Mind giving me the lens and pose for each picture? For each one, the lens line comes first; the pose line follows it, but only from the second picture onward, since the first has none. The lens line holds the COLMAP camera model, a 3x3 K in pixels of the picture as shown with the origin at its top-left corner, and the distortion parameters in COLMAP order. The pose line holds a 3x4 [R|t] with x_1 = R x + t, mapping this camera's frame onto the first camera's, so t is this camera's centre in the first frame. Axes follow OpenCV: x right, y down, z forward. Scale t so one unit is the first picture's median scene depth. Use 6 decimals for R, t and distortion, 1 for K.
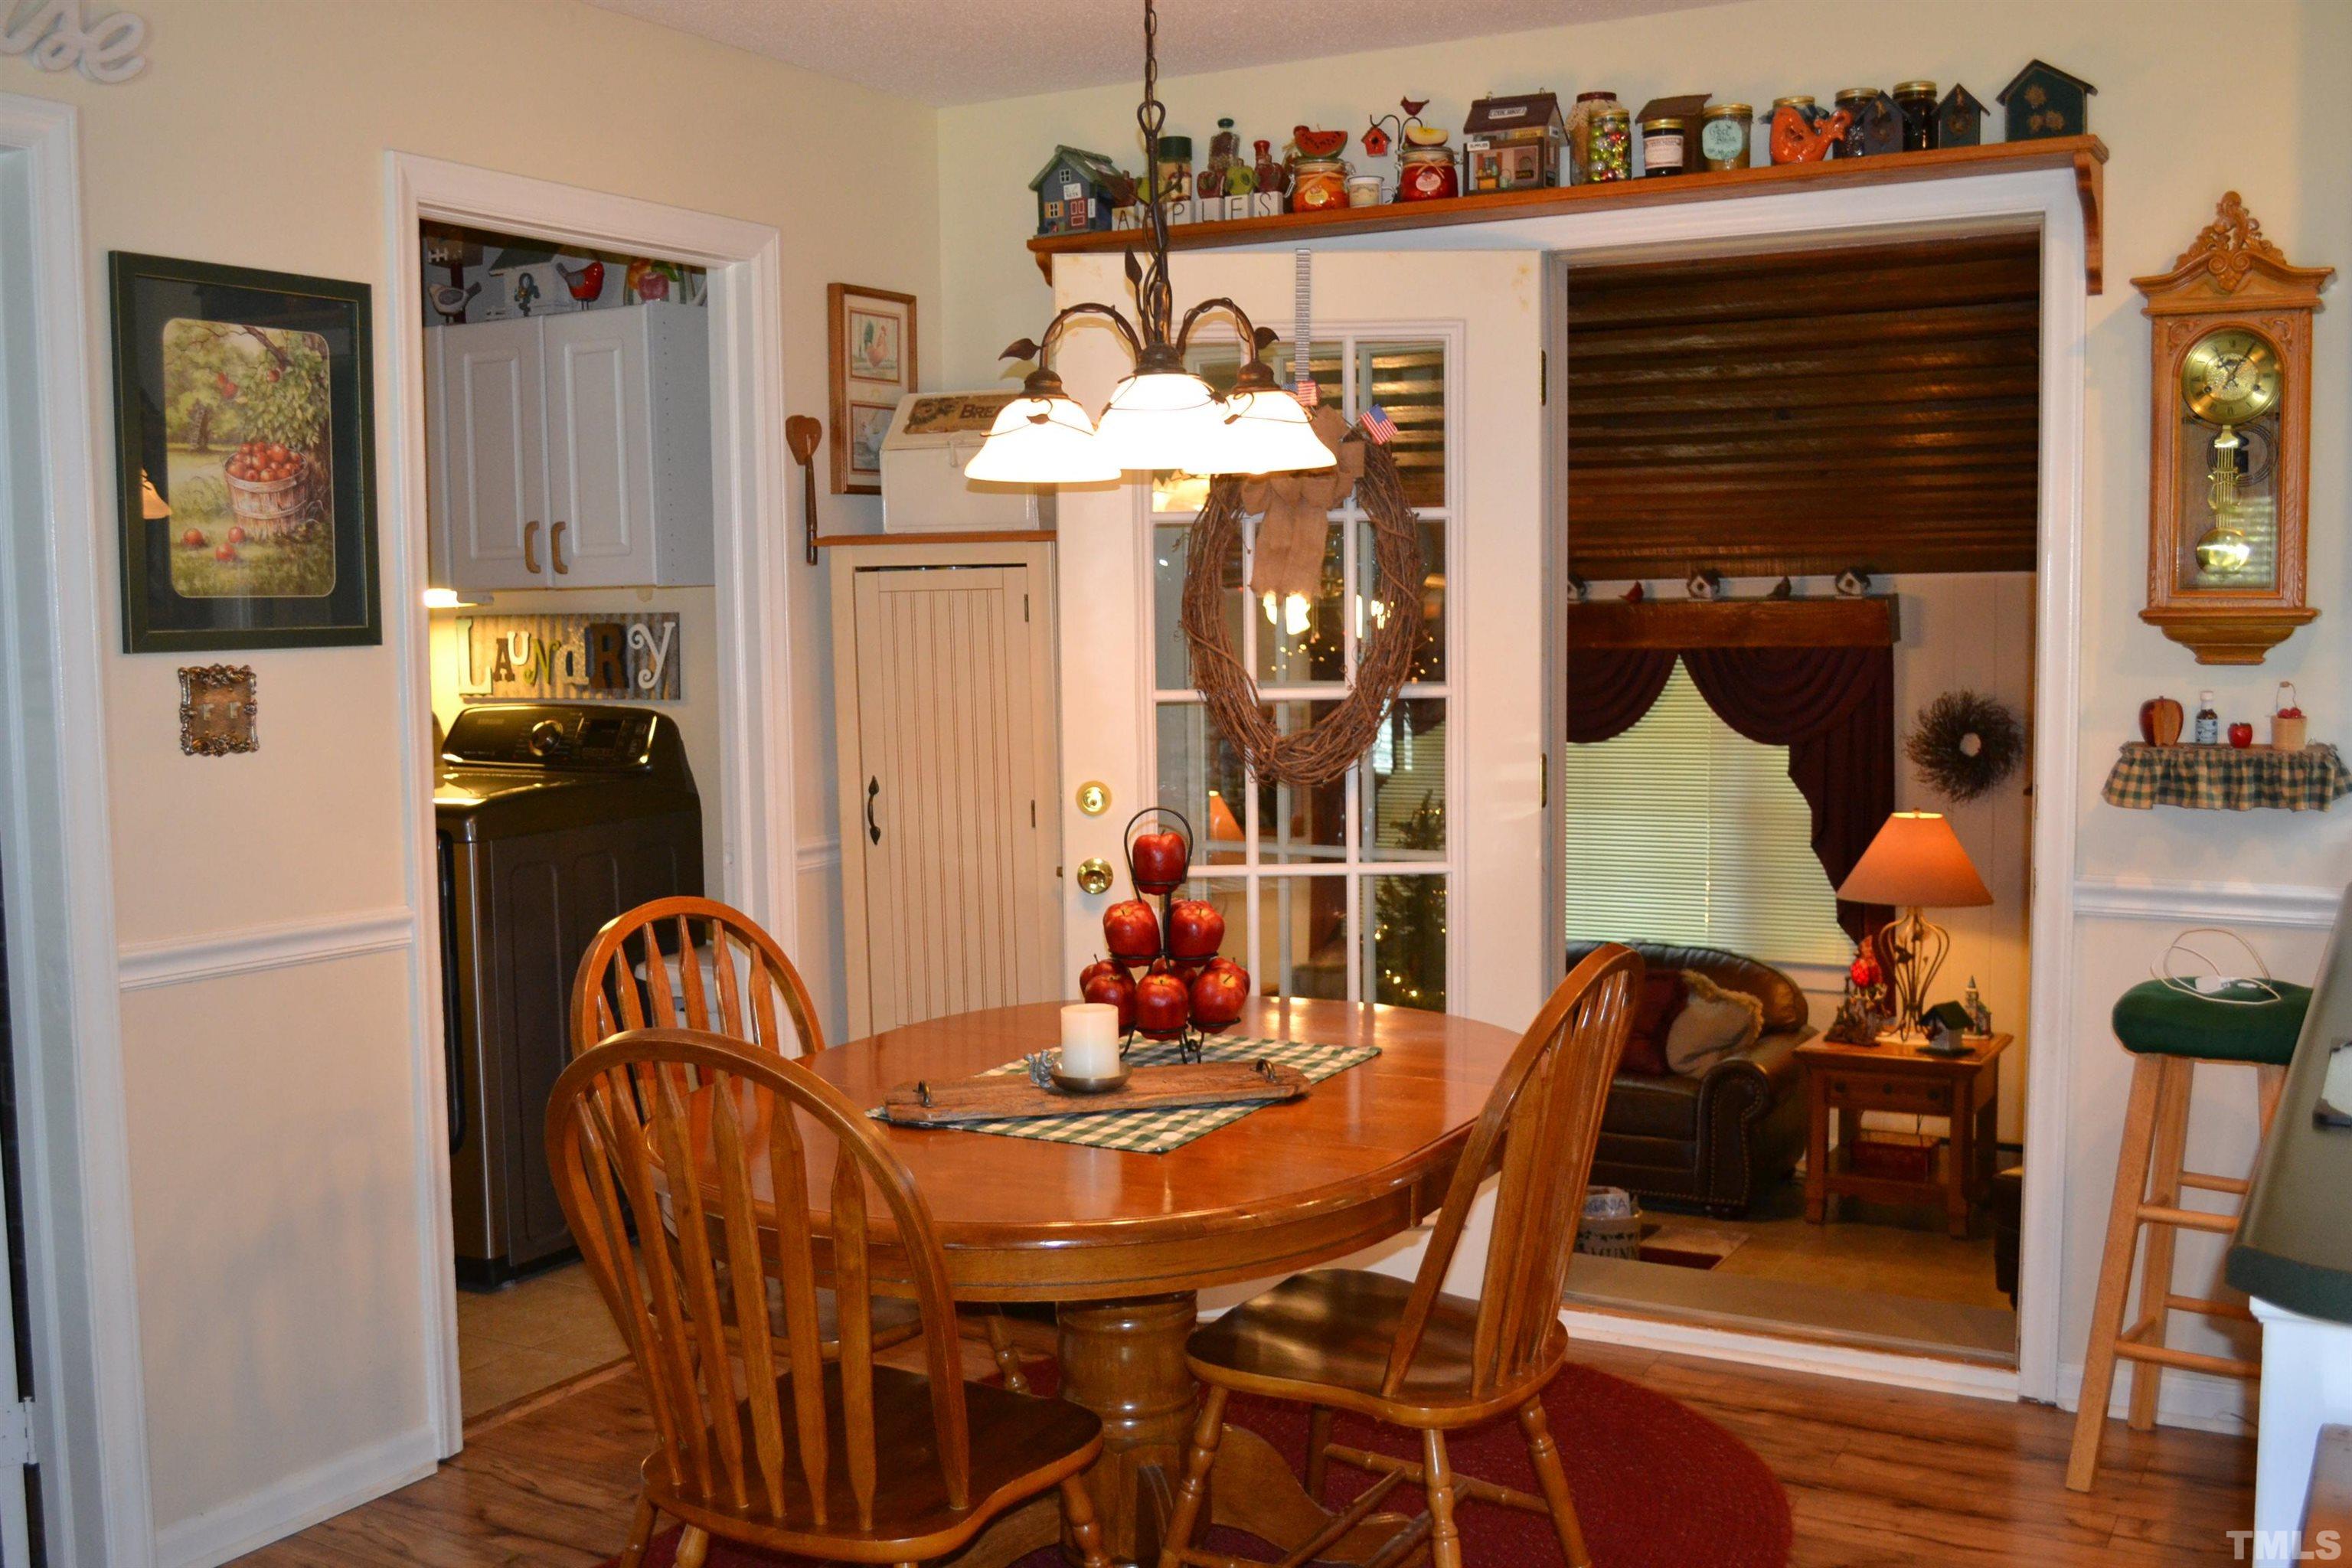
lens RADIAL K [[2331.4, 0, 1159.6], [0, 2331.4, 783.3], [0, 0, 1]] dist [-0.061567, 0.000000]
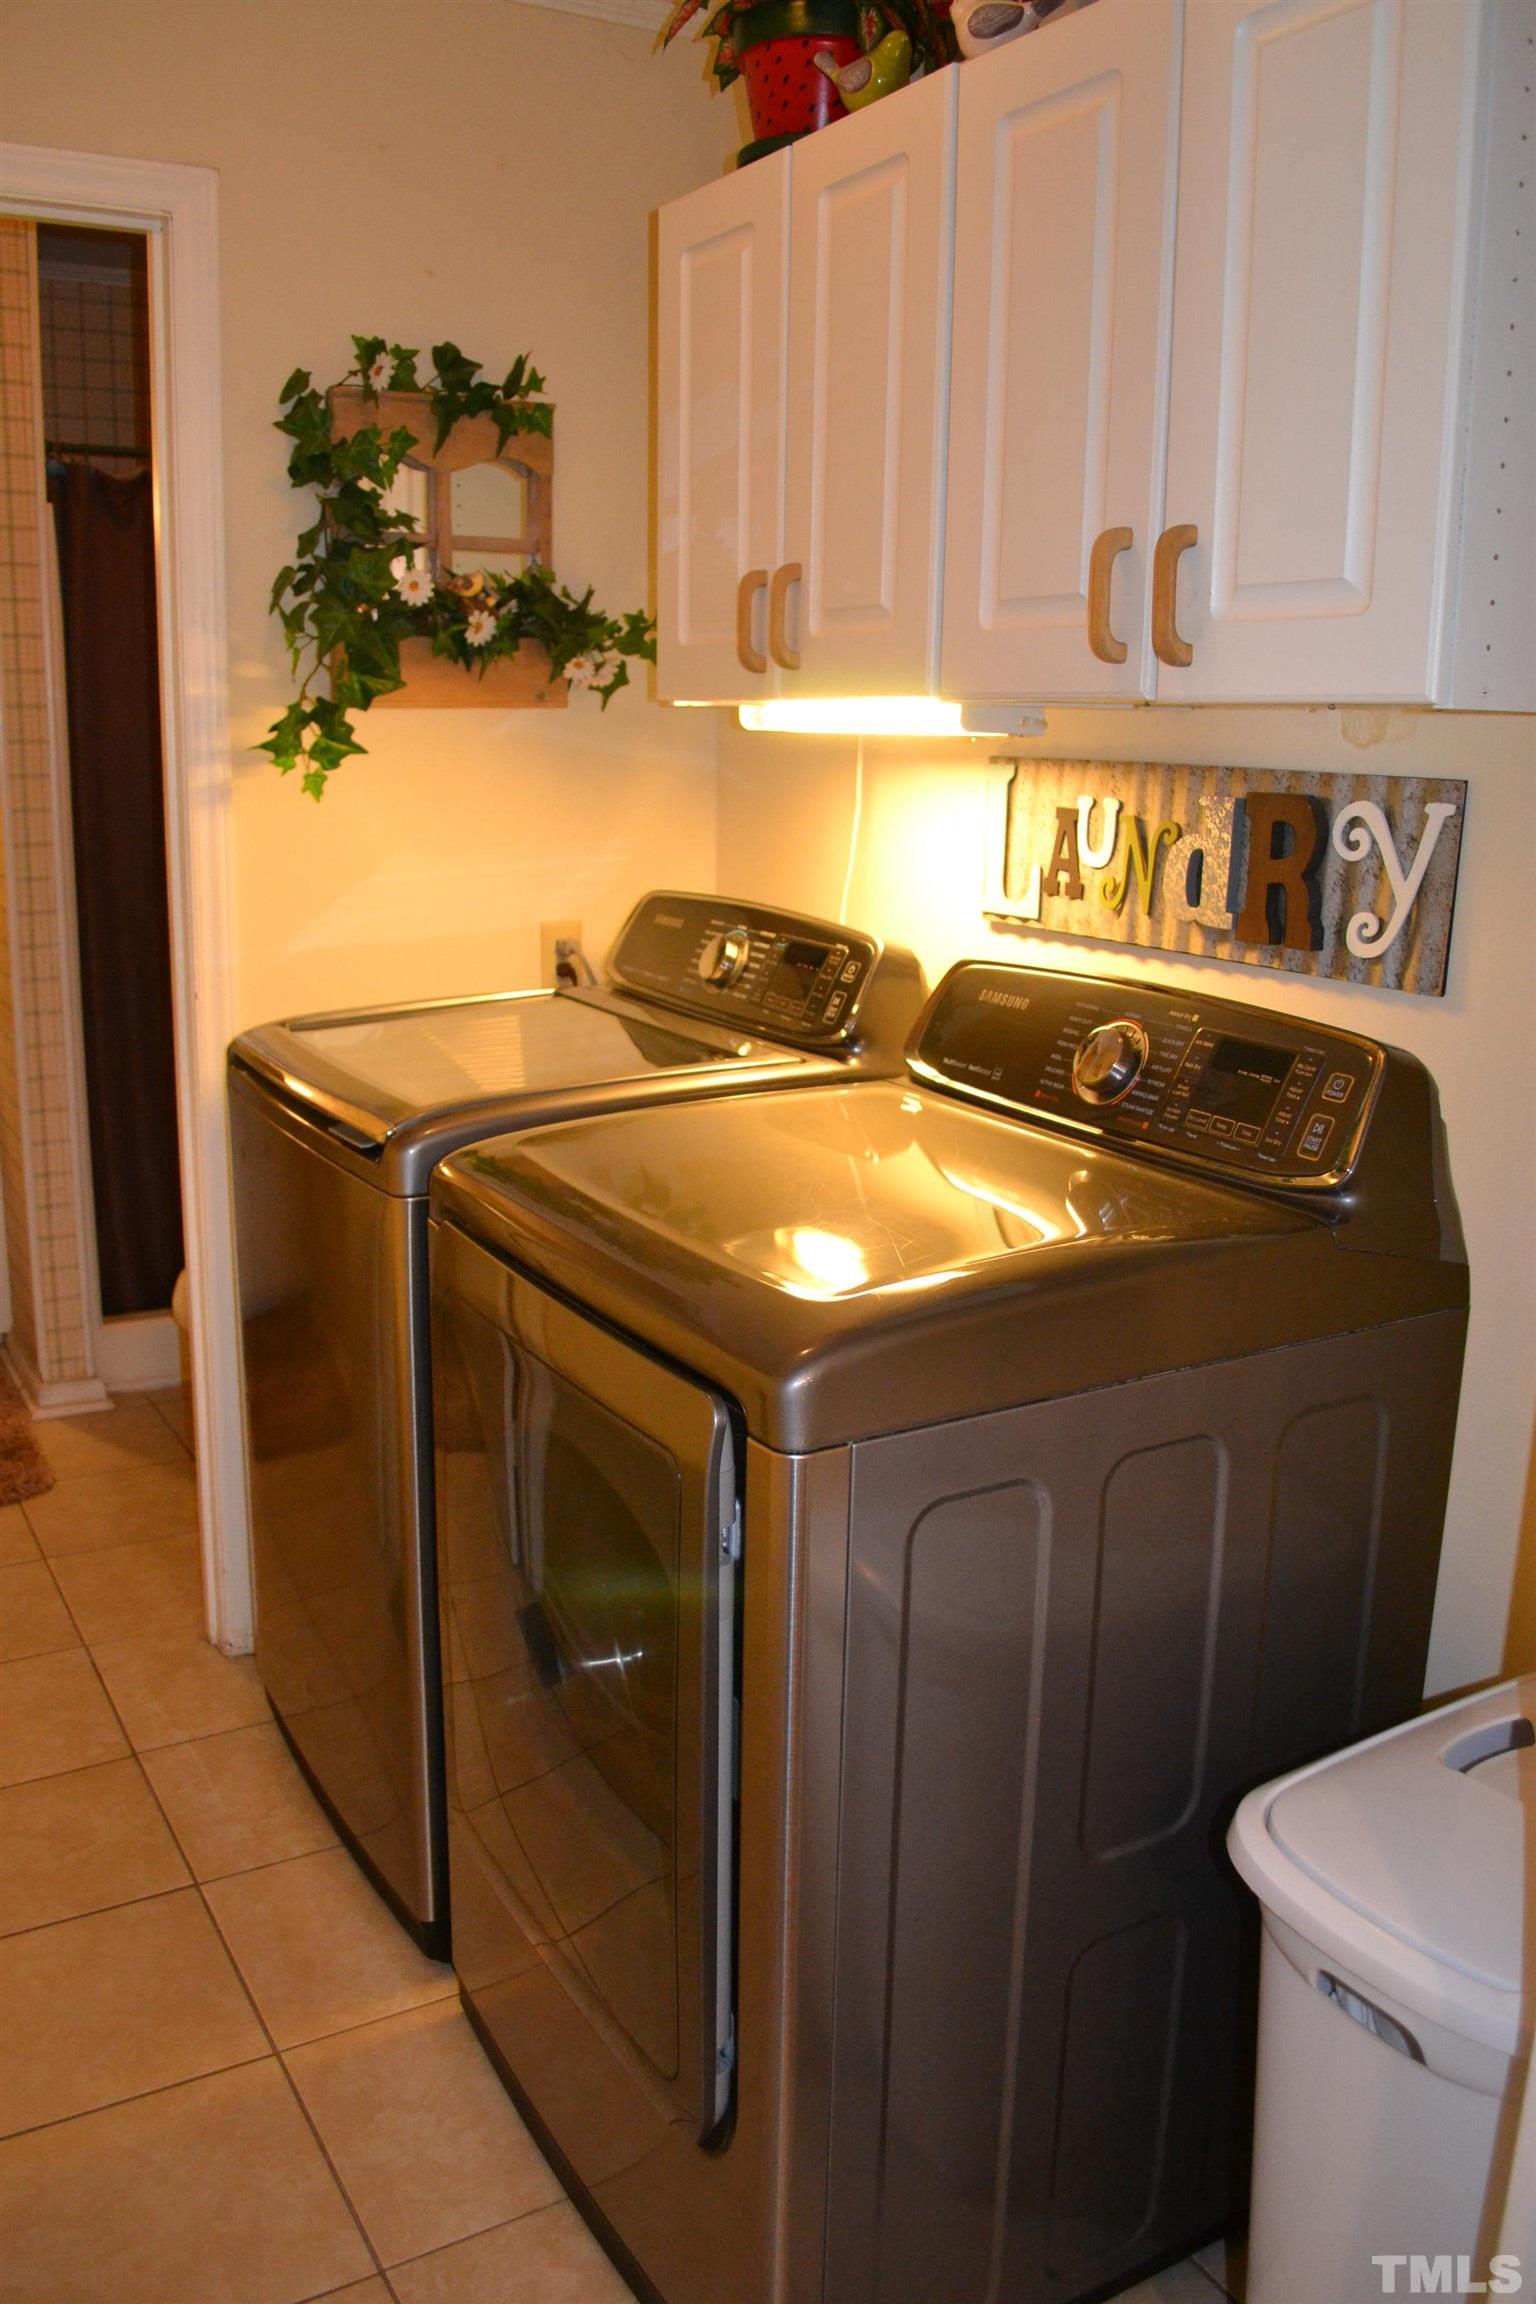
lens RADIAL K [[1852.5, 0, 749.3], [0, 1852.5, 1155.2], [0, 0, 1]] dist [-0.086615, 0.020260]
pose [[0.863610, 0.145192, -0.482802, -0.151346], [-0.070095, 0.982912, 0.170207, -0.054034], [0.499264, -0.113150, 0.859030, 0.654990]]
